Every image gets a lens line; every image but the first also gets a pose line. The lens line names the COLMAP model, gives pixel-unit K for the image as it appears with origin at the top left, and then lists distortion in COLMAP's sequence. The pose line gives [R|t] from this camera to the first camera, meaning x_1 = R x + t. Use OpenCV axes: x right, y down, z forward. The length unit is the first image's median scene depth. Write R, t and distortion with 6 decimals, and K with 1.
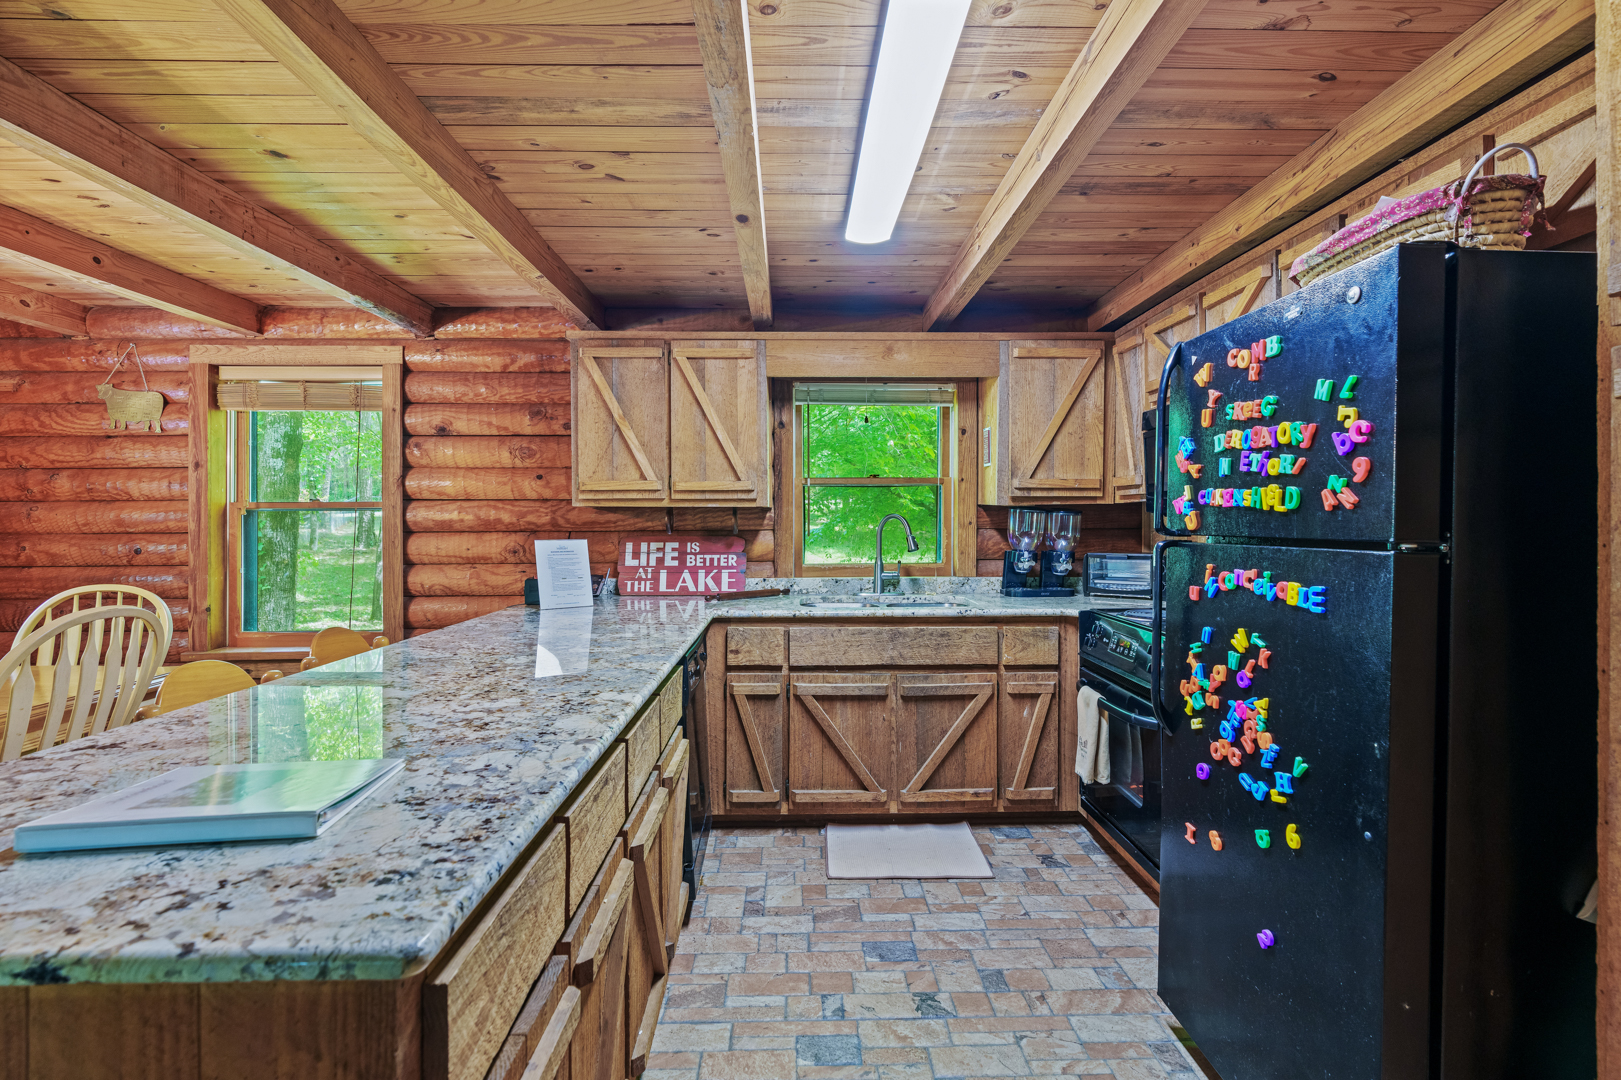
lens RADIAL K [[739.1, 0, 815.4], [0, 739.1, 528.2], [0, 0, 1]] dist [-0.014011, 0.004602]
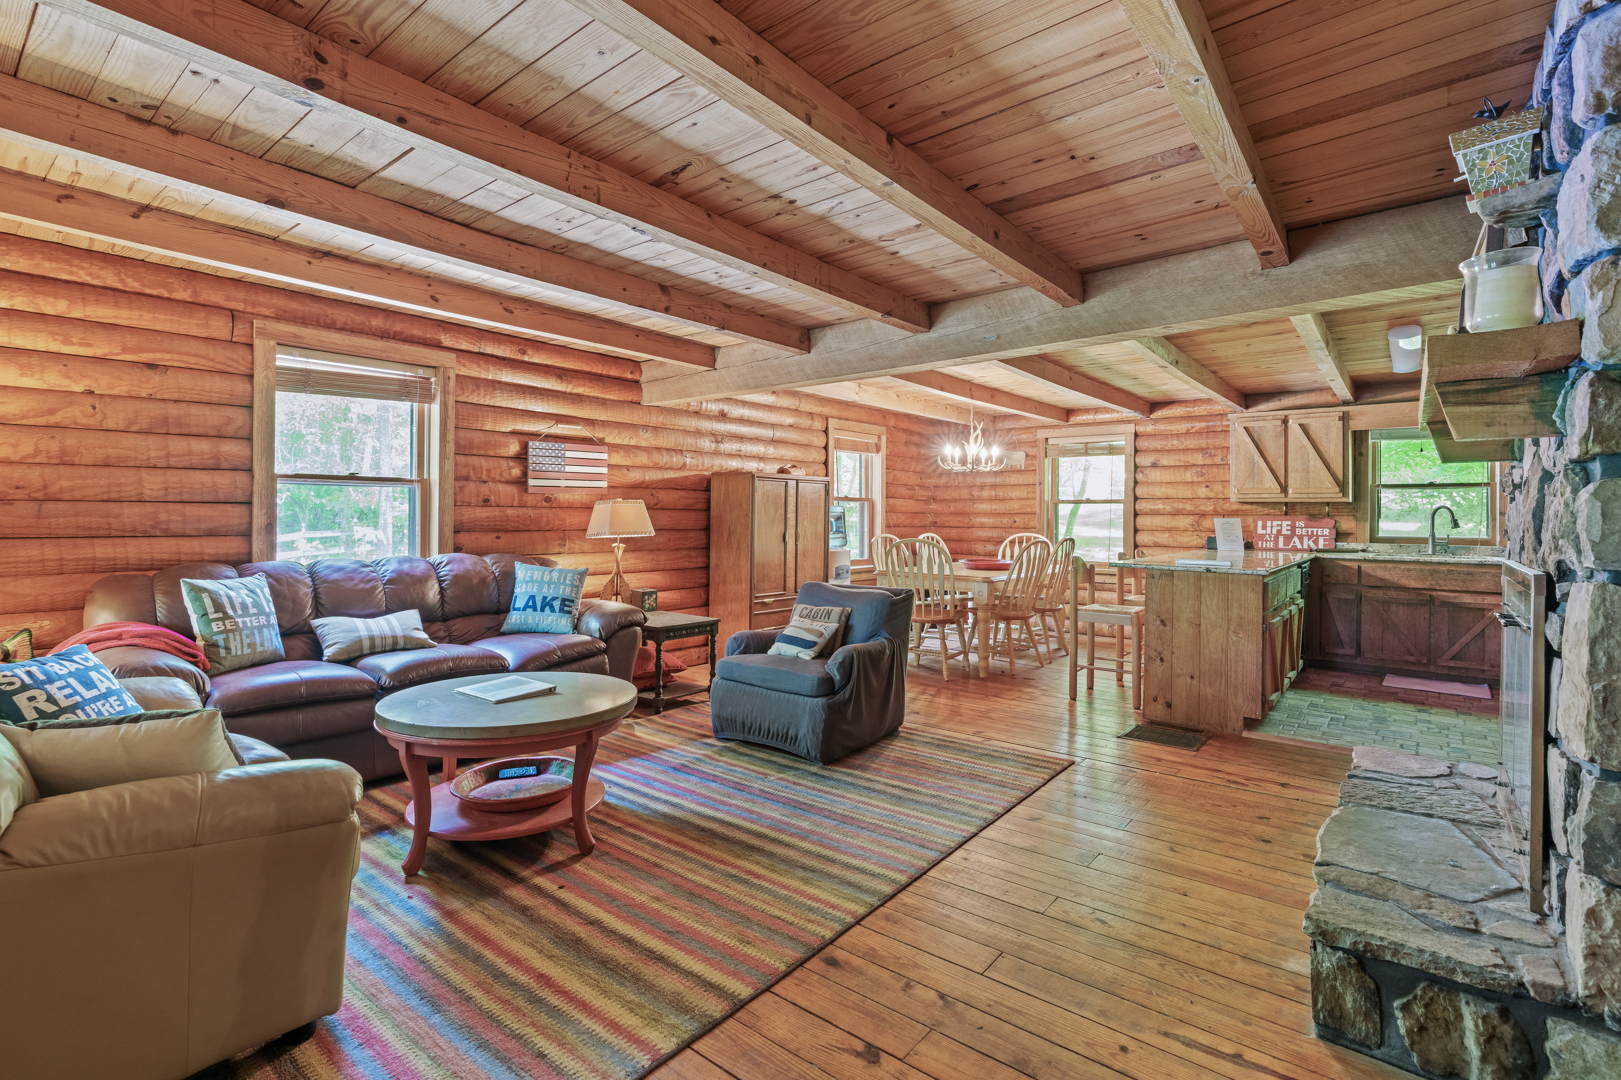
lens RADIAL K [[744.2, 0, 835.4], [0, 744.2, 511.0], [0, 0, 1]] dist [-0.000925, -0.000086]
pose [[0.770677, 0.004249, -0.637212, 0.117286], [-0.012976, 0.999875, -0.009026, 0.025138], [0.637094, 0.015224, 0.770636, -1.125213]]
